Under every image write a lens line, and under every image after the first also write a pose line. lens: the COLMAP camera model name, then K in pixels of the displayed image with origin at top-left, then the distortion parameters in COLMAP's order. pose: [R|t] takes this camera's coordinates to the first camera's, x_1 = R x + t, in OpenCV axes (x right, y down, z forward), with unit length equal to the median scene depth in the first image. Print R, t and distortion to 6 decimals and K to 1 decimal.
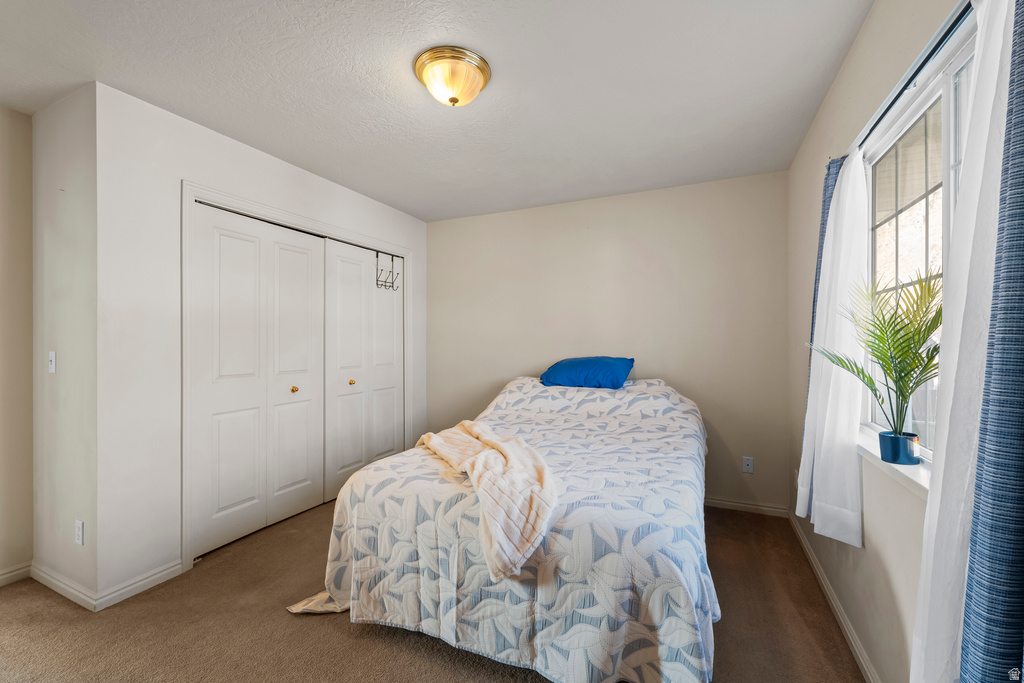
lens RADIAL K [[418.6, 0, 516.6], [0, 418.6, 339.8], [0, 0, 1]] dist [-0.002488, 0.000294]
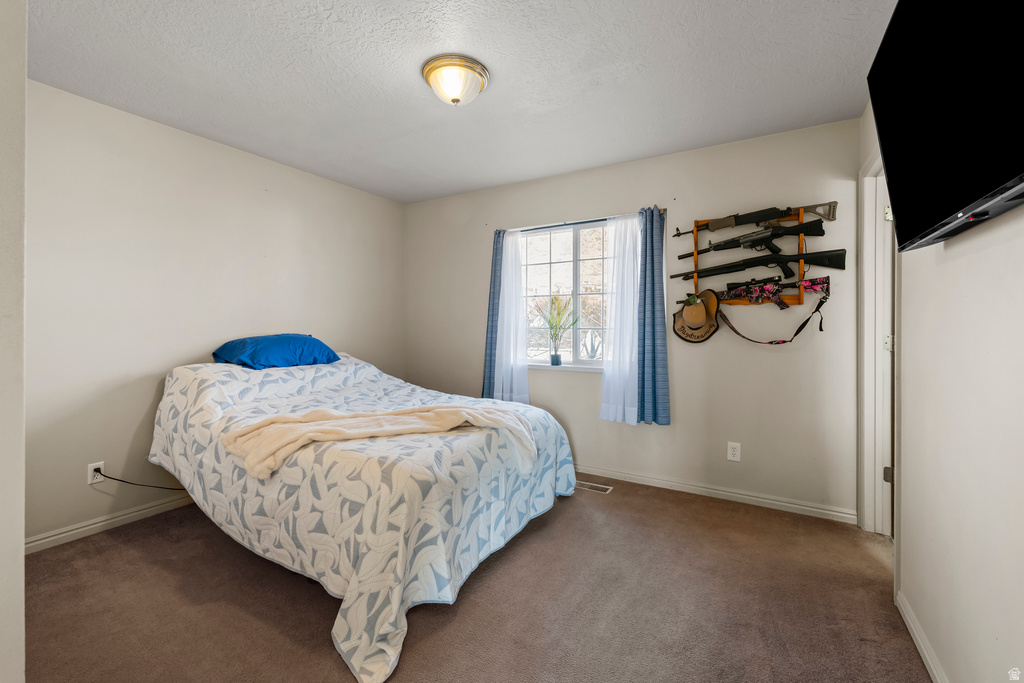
lens RADIAL K [[418.6, 0, 518.6], [0, 418.6, 337.0], [0, 0, 1]] dist [-0.002488, 0.000294]
pose [[0.098945, -0.021412, 0.994862, -1.314605], [-0.003720, 0.999754, 0.021887, 0.048205], [-0.995086, -0.005867, 0.098841, 0.761161]]
